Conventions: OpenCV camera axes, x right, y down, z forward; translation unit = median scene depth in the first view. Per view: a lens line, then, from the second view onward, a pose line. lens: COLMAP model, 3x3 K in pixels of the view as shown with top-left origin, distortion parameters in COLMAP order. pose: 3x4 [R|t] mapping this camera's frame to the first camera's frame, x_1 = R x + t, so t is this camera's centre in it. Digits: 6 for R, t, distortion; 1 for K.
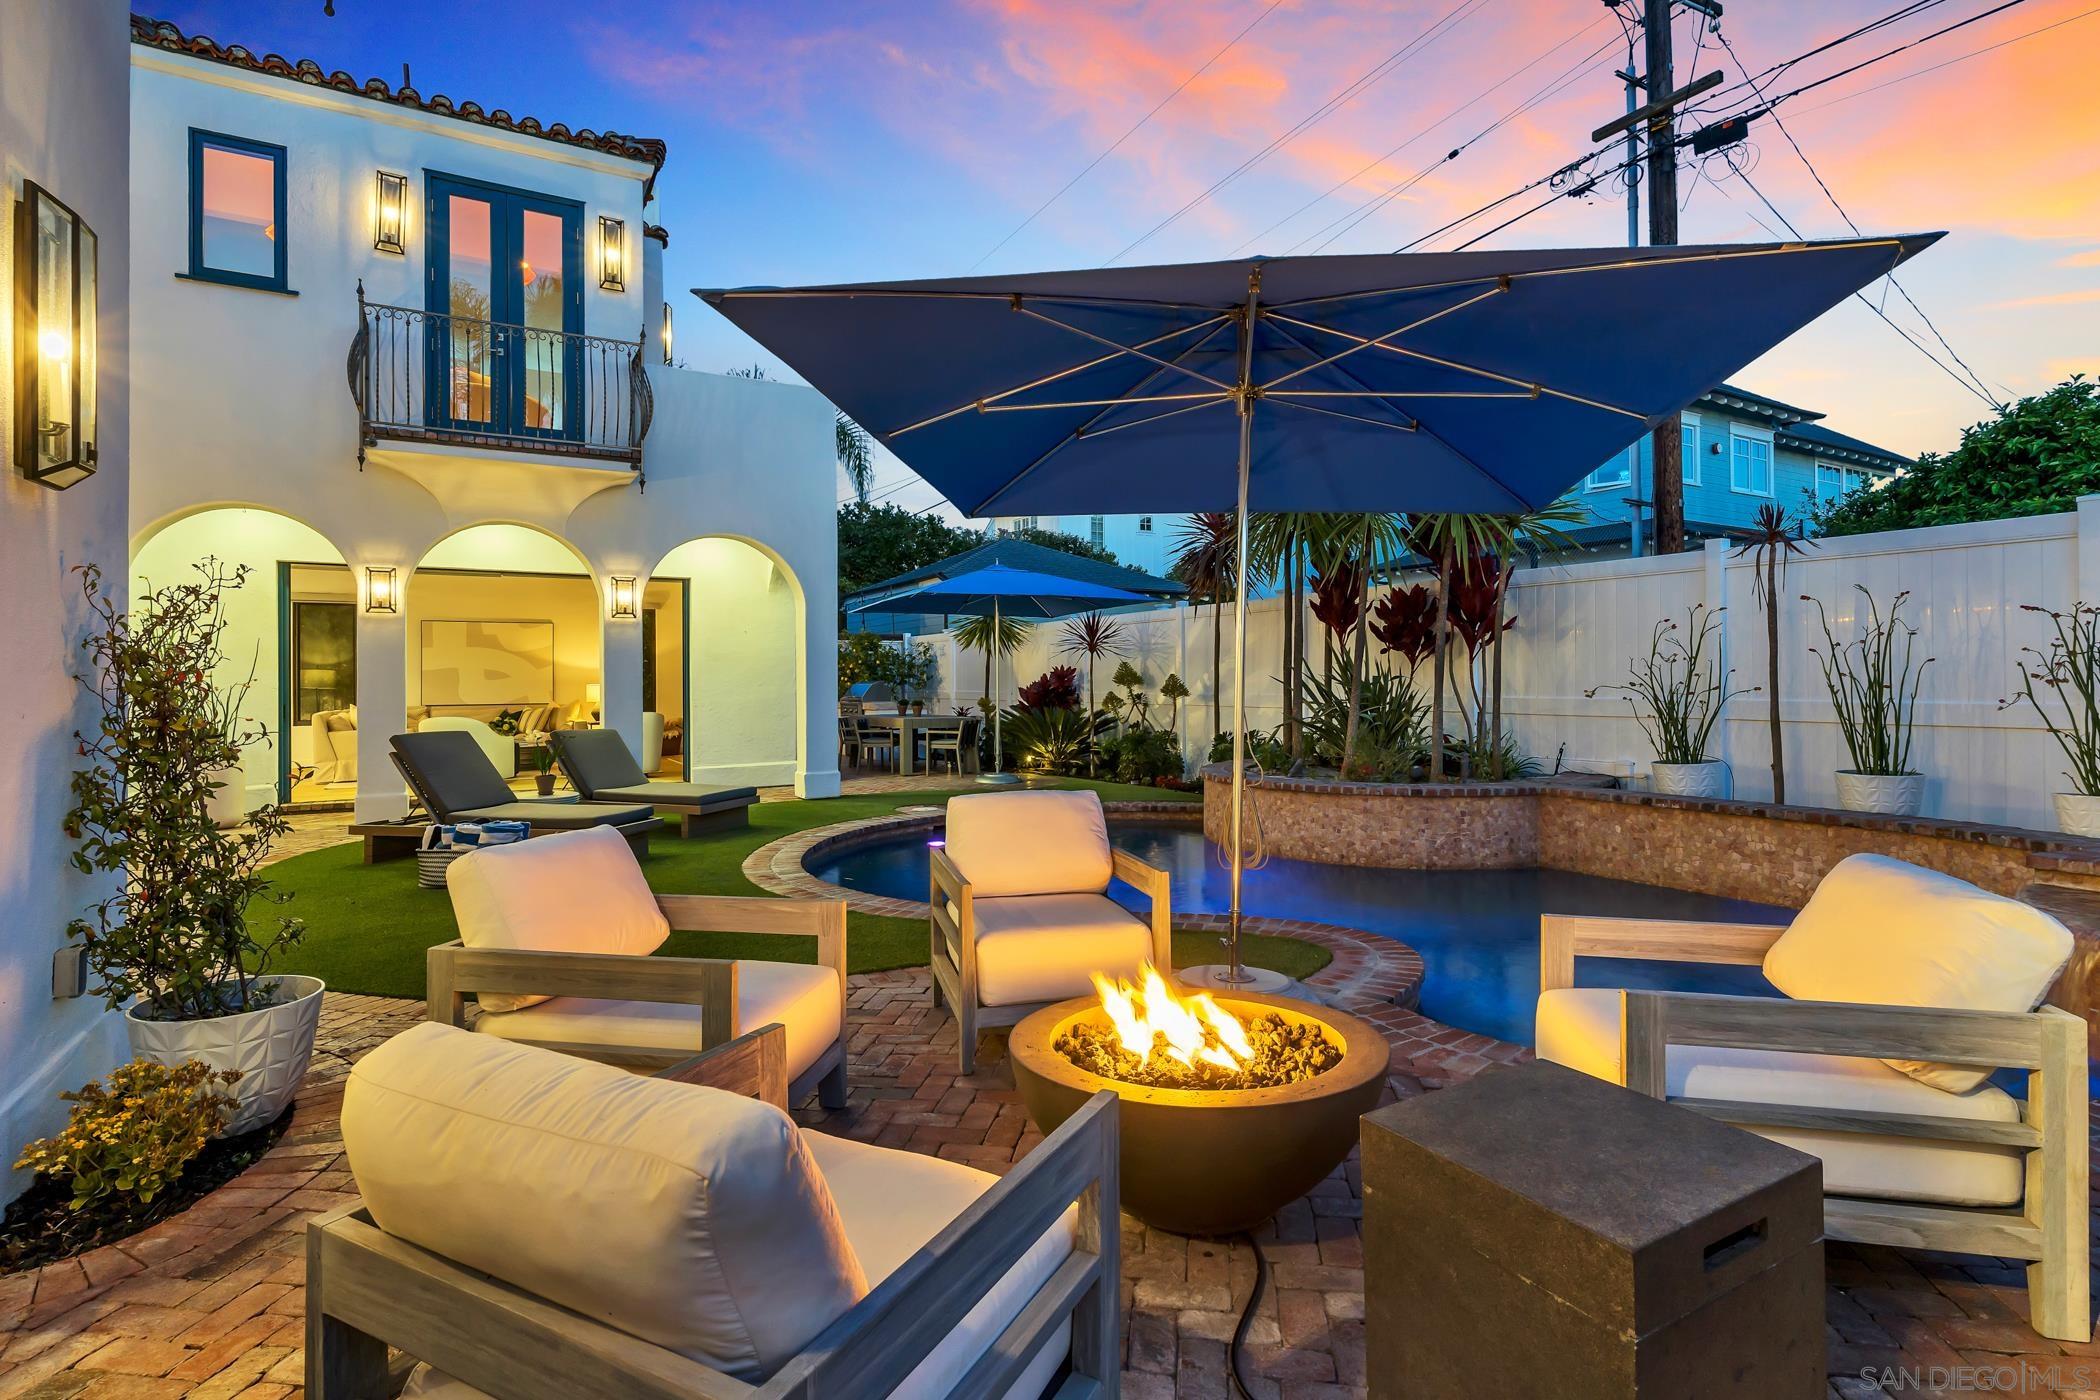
lens RADIAL K [[1016.4, 0, 1056.8], [0, 1016.4, 691.5], [0, 0, 1]] dist [0.000859, 0.000165]
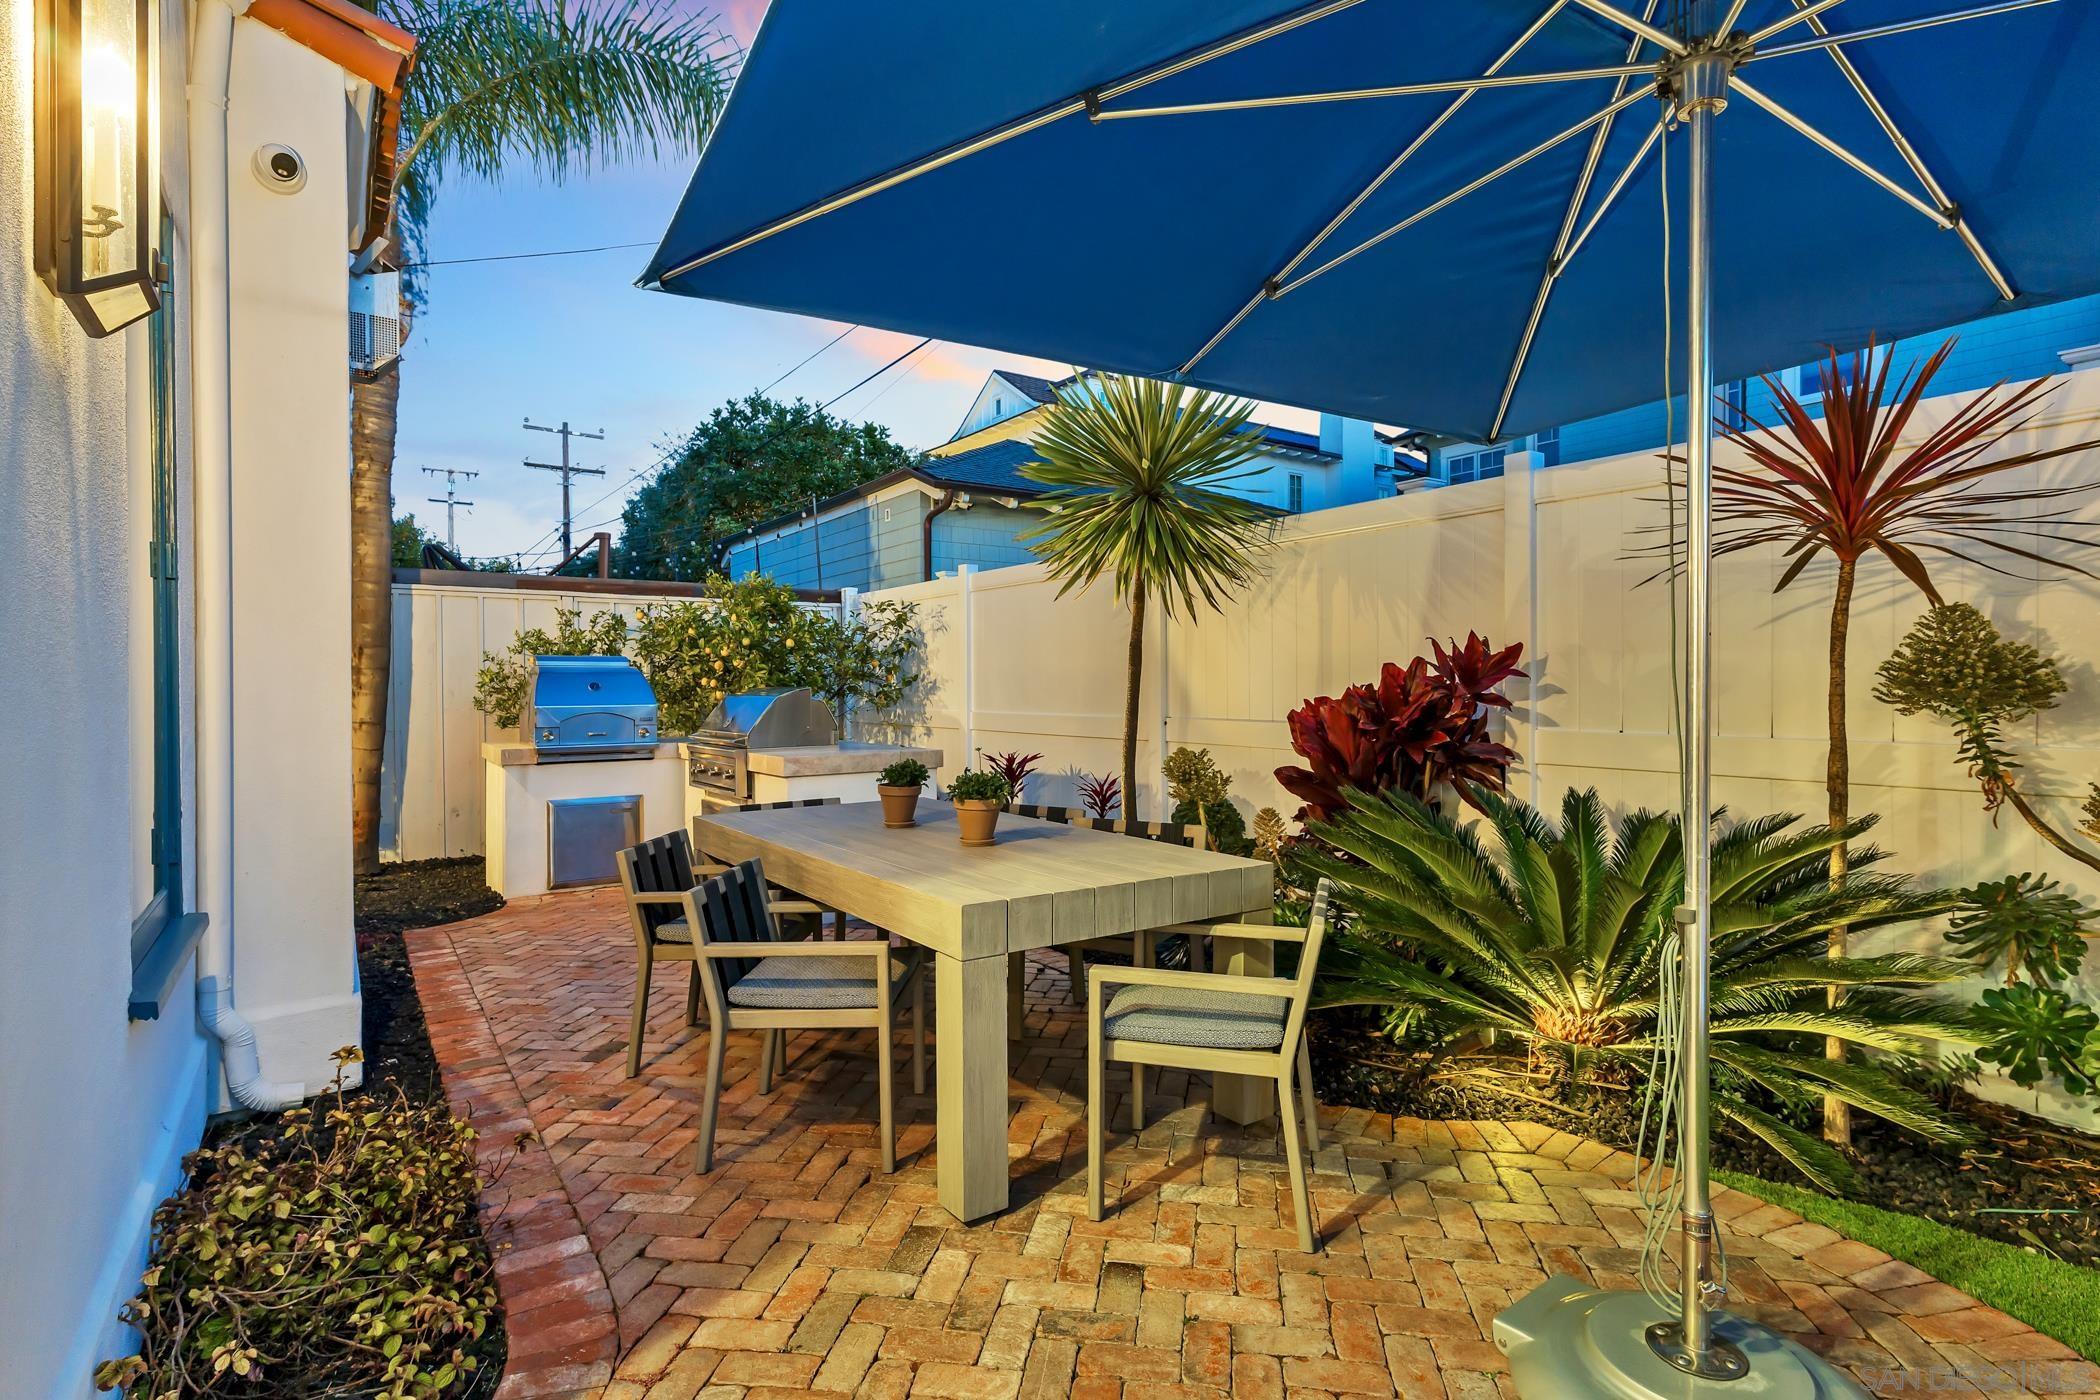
lens RADIAL K [[1024.7, 0, 1075.4], [0, 1024.7, 689.5], [0, 0, 1]] dist [-0.000662, -0.000039]
pose [[0.994552, -0.008498, 0.103895, -0.093920], [0.008543, 0.999964, 0.000017, -0.008317], [-0.103891, 0.000871, 0.994588, 0.516710]]
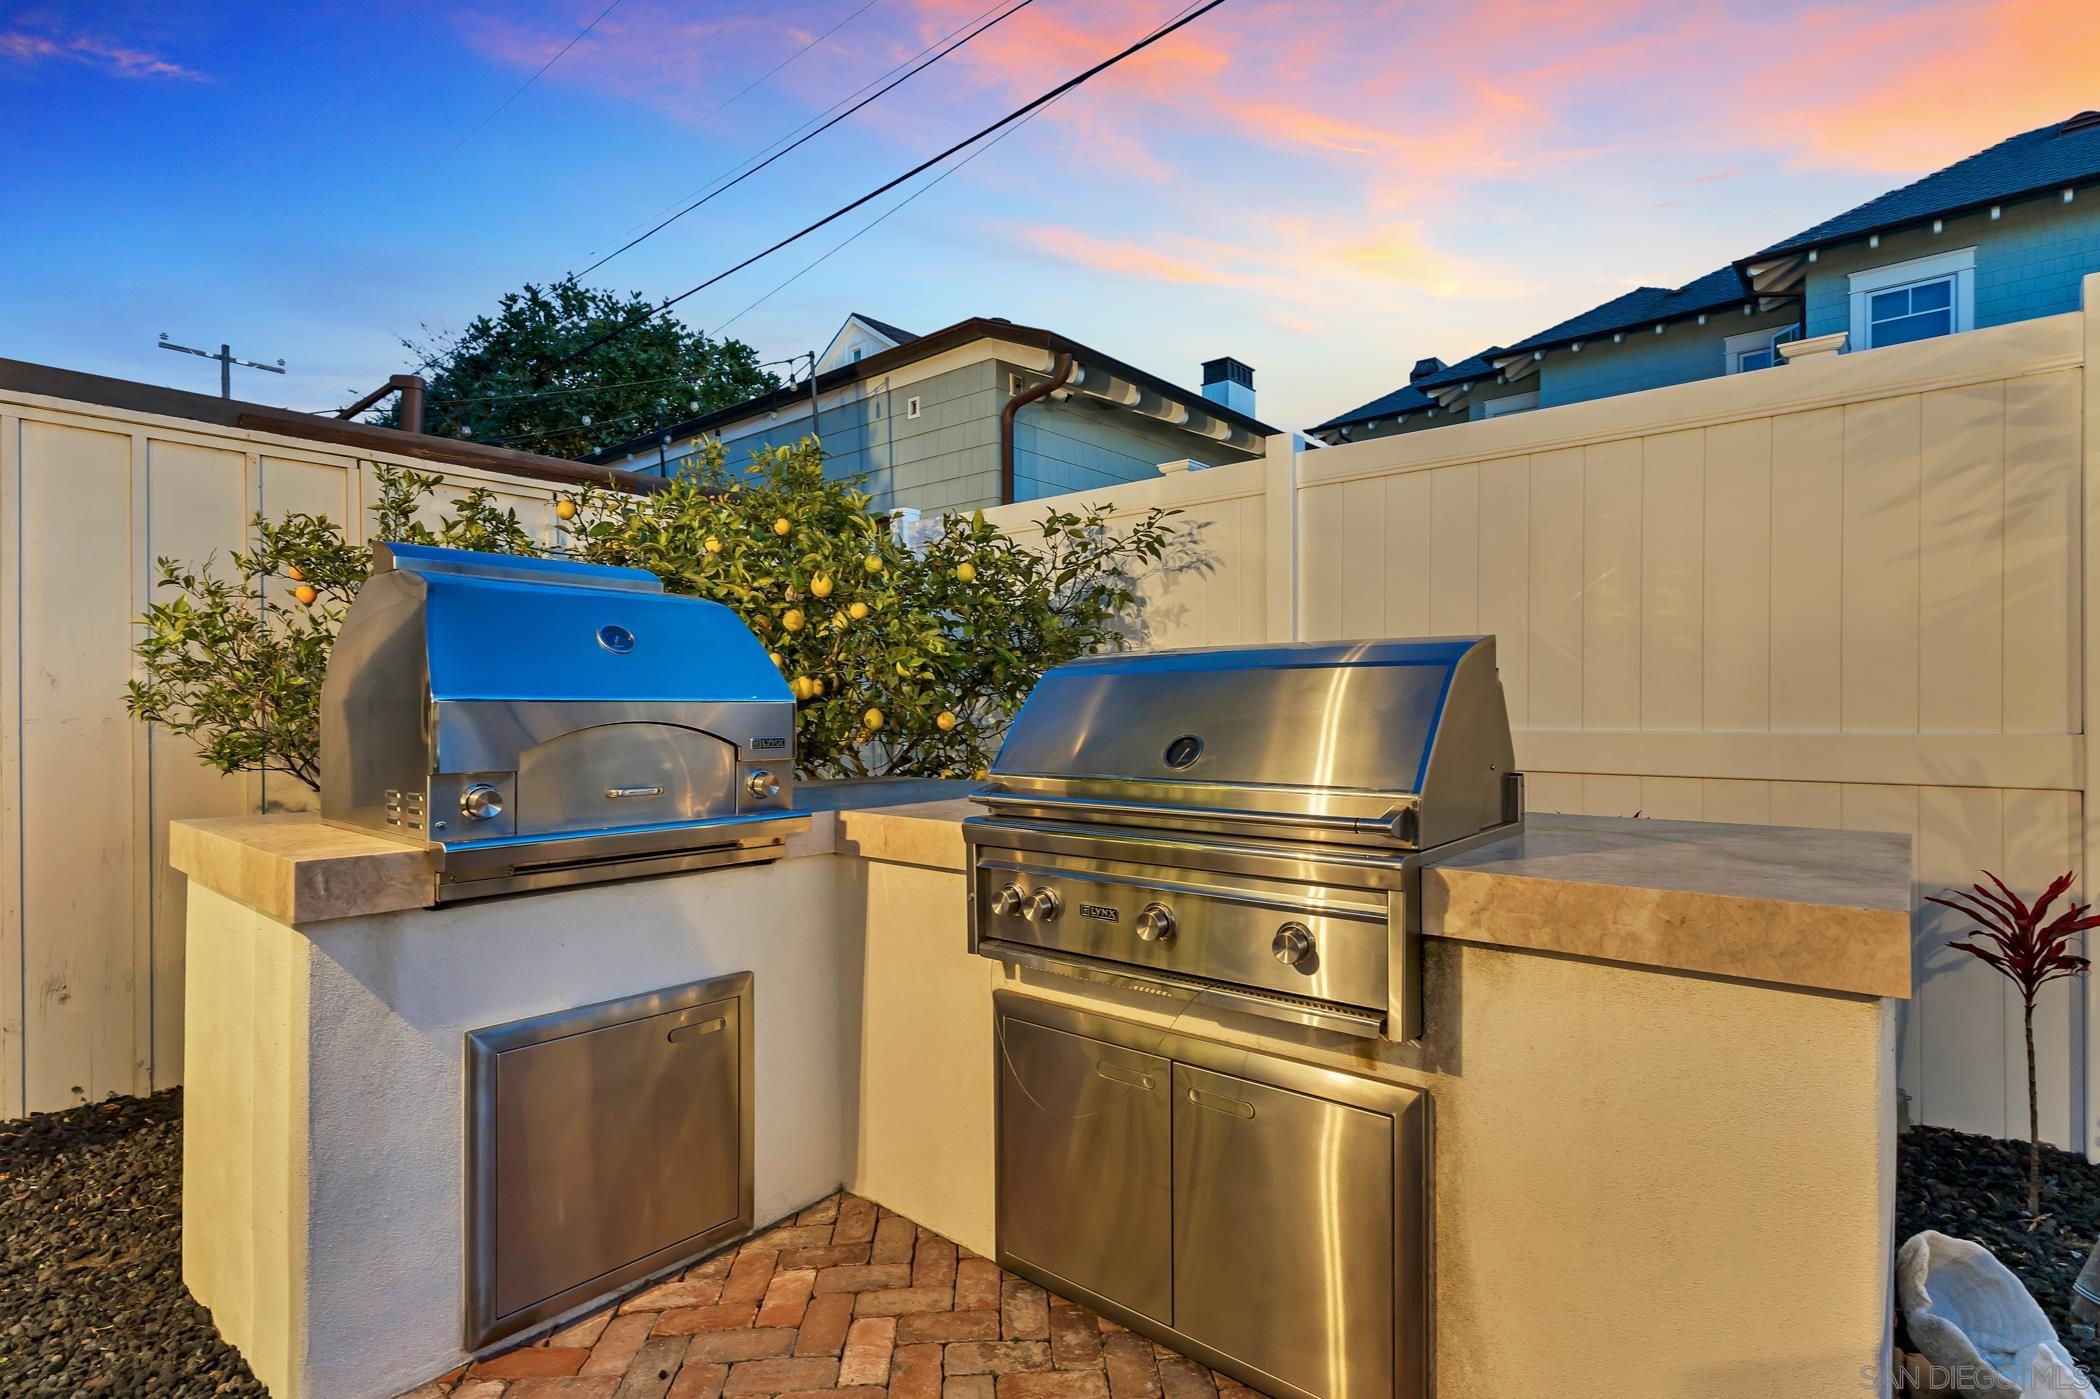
lens RADIAL K [[1042.2, 0, 1053.9], [0, 1042.2, 705.1], [0, 0, 1]] dist [0.004668, 0.000810]
pose [[0.945584, -0.002881, 0.325366, -0.208737], [0.007404, 0.999892, -0.012663, -0.002000], [-0.325295, 0.014383, 0.945503, 0.754249]]
